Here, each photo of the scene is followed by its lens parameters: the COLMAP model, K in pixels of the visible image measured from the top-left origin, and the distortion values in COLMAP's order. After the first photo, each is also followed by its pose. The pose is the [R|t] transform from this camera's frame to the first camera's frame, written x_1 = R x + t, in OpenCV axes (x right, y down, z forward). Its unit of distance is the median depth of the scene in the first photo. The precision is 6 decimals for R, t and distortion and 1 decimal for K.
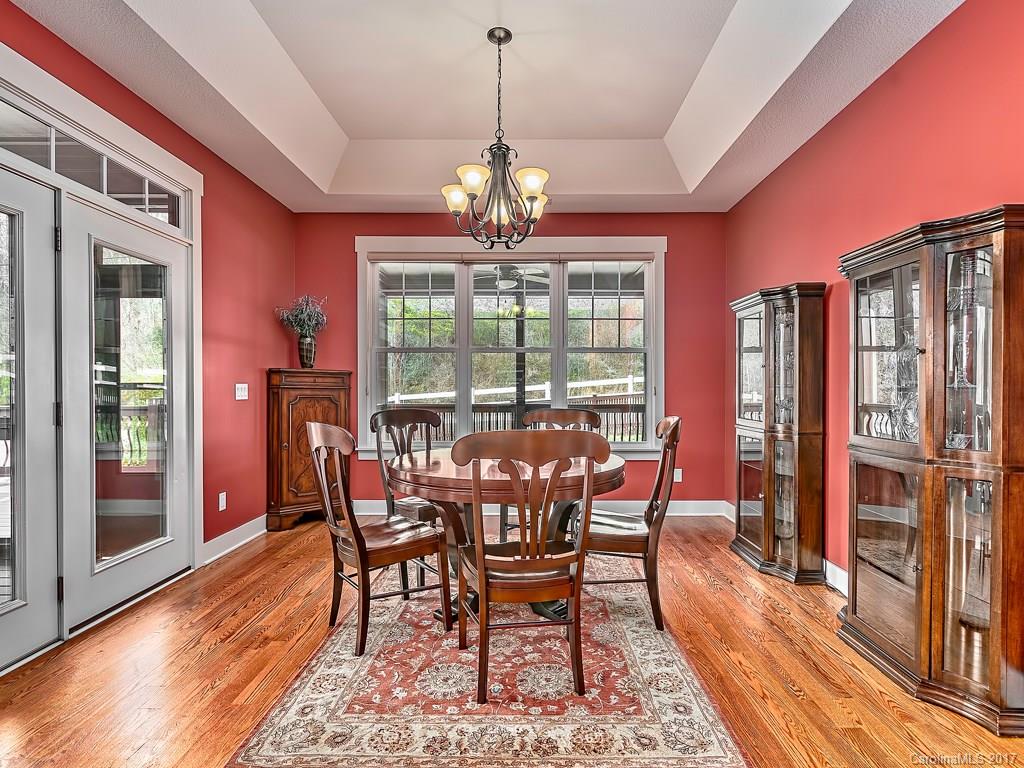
lens RADIAL K [[520.3, 0, 517.4], [0, 520.3, 389.6], [0, 0, 1]] dist [0.004510, 0.000371]
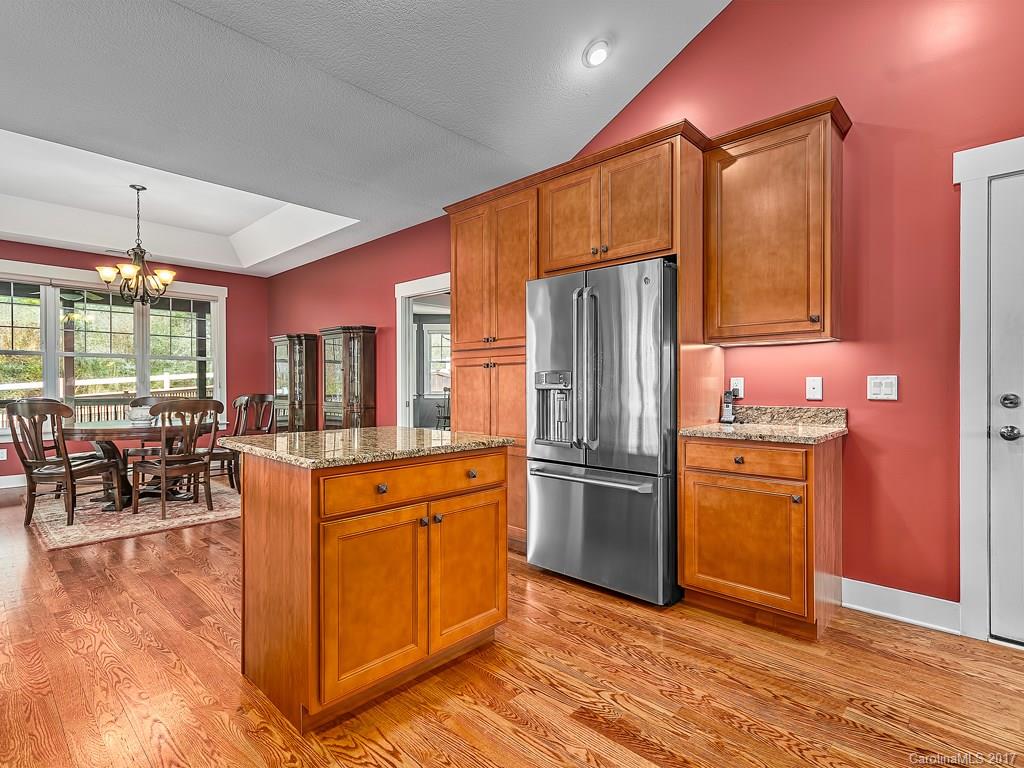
lens RADIAL K [[520.3, 0, 518.3], [0, 520.3, 385.7], [0, 0, 1]] dist [0.004510, 0.000371]
pose [[0.659319, -0.012312, 0.751763, -0.449274], [0.012324, 0.999909, 0.005568, 0.004416], [-0.751763, 0.005594, 0.659410, -0.981401]]
